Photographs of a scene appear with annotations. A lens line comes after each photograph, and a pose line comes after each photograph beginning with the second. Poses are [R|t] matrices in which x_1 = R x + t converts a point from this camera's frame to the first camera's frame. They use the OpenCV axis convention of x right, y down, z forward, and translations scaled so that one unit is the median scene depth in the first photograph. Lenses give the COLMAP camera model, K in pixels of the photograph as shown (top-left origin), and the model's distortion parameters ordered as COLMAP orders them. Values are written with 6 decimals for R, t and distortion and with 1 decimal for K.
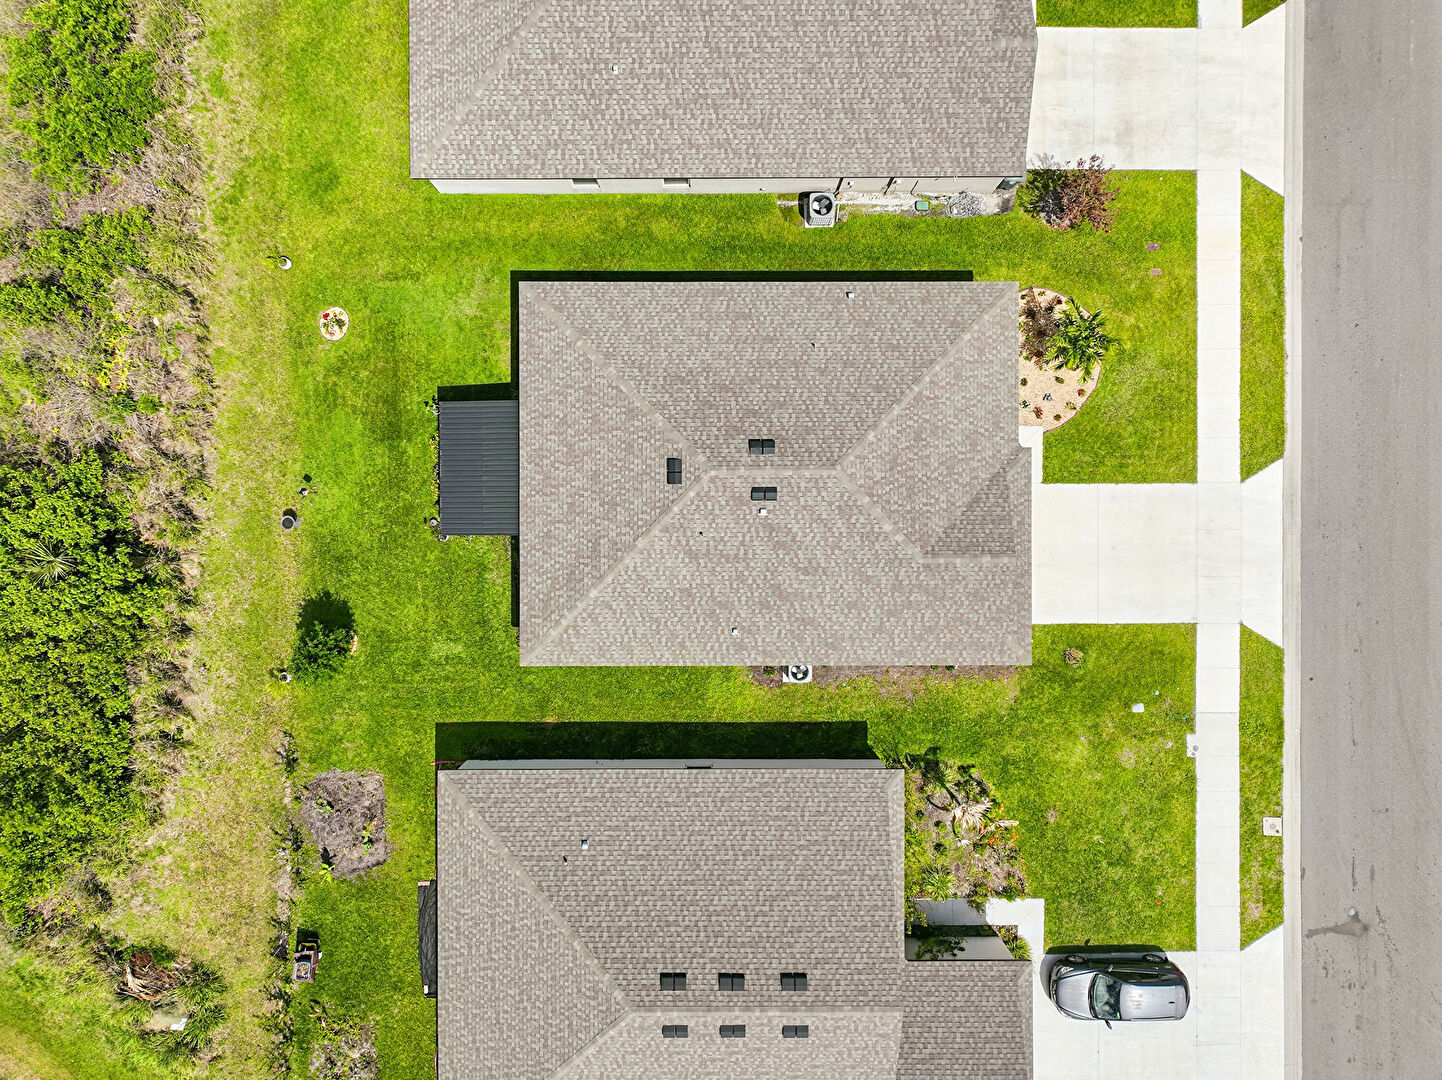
lens RADIAL K [[1012.1, 0, 720.8], [0, 1012.1, 536.2], [0, 0, 1]] dist [0.003372, 0.008068]
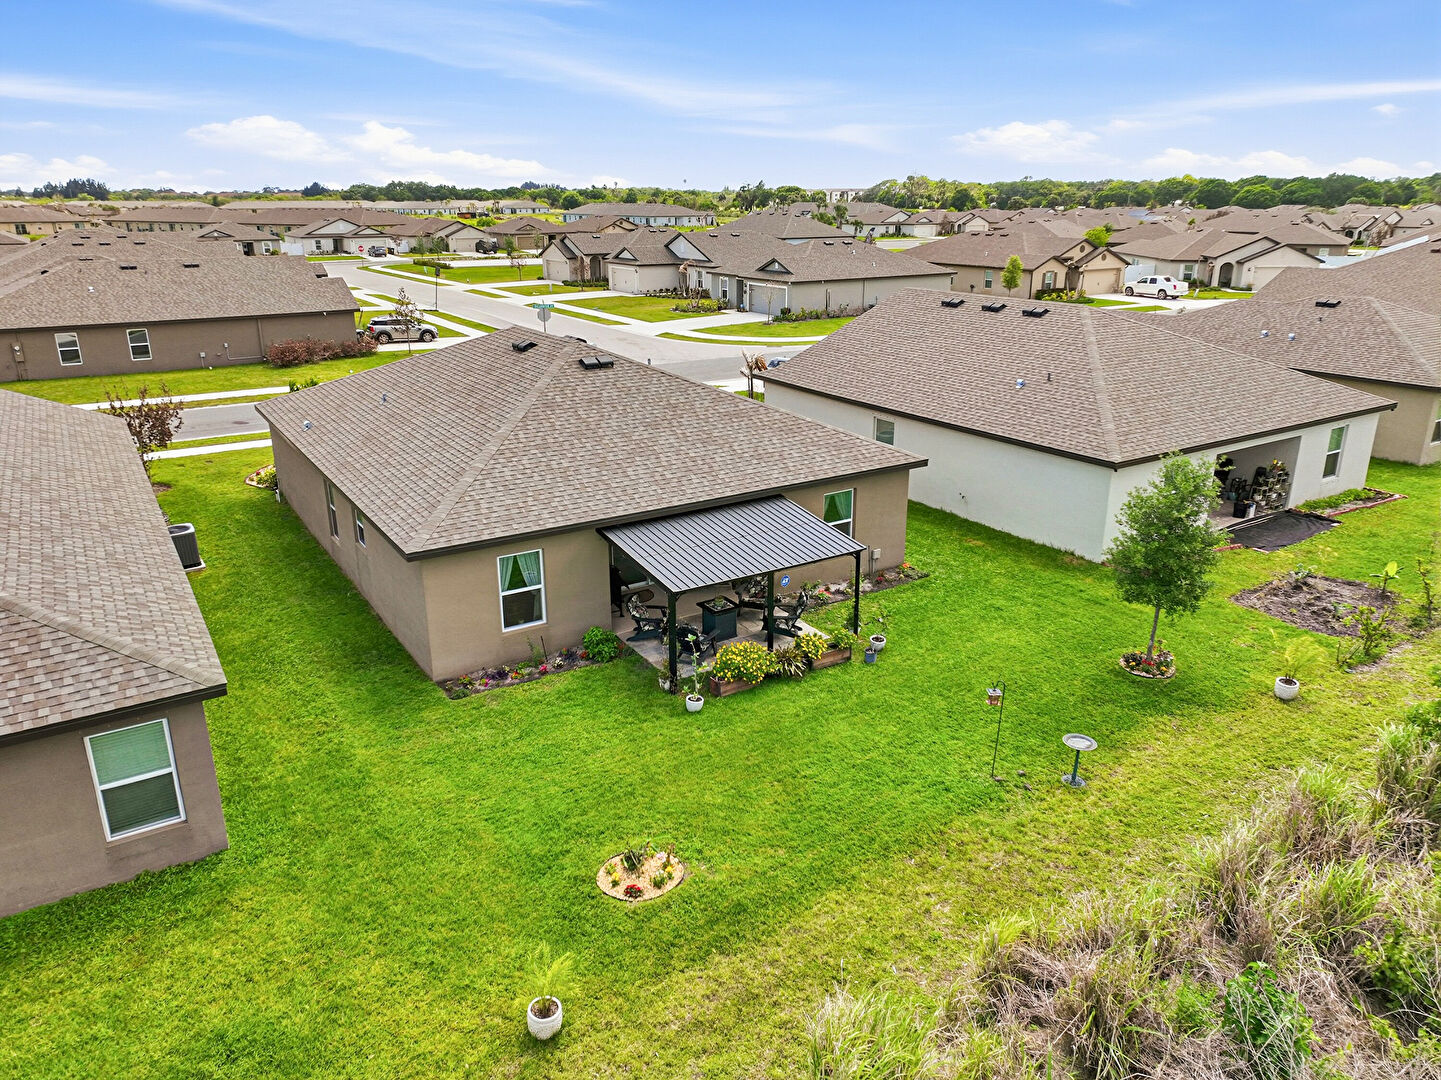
lens RADIAL K [[1011.4, 0, 717.1], [0, 1011.4, 547.2], [0, 0, 1]] dist [0.003372, 0.008068]
pose [[-0.533224, -0.275737, 0.799776, -0.665913], [0.845934, -0.183037, 0.500893, -0.352320], [0.008274, 0.943645, 0.330855, 0.749135]]
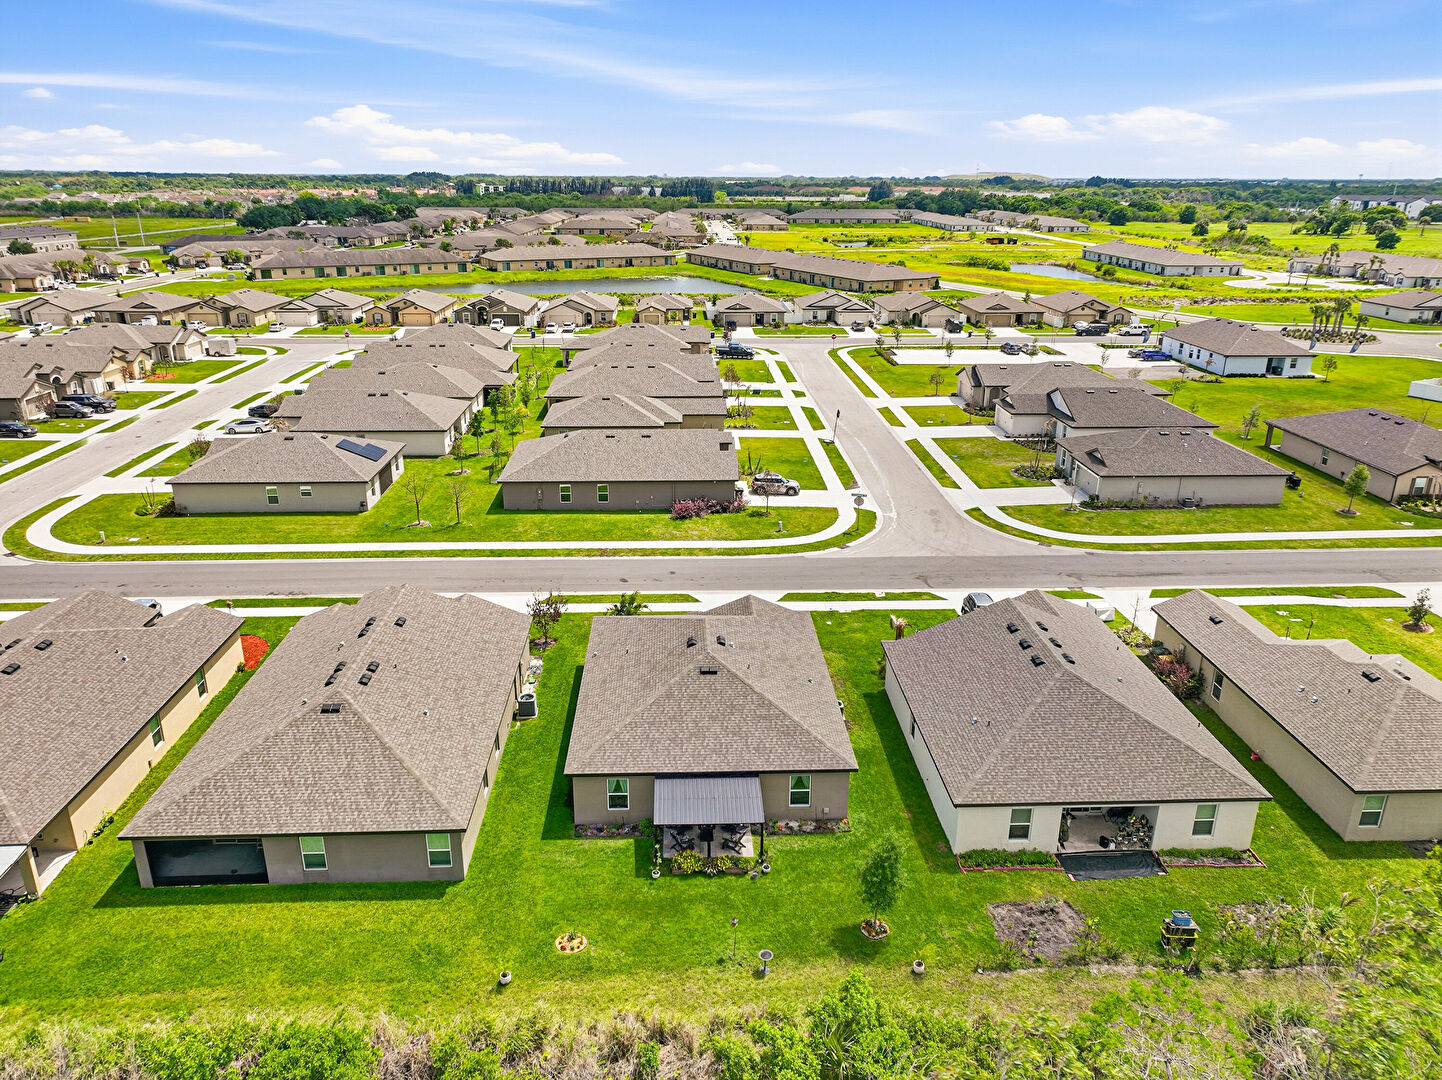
lens RADIAL K [[1012.1, 0, 712.3], [0, 1012.1, 531.5], [0, 0, 1]] dist [0.003372, 0.008068]
pose [[-0.035516, -0.330579, 0.943110, -1.222124], [0.999368, -0.013145, 0.033027, -0.094395], [0.001479, 0.943687, 0.330836, 0.252622]]
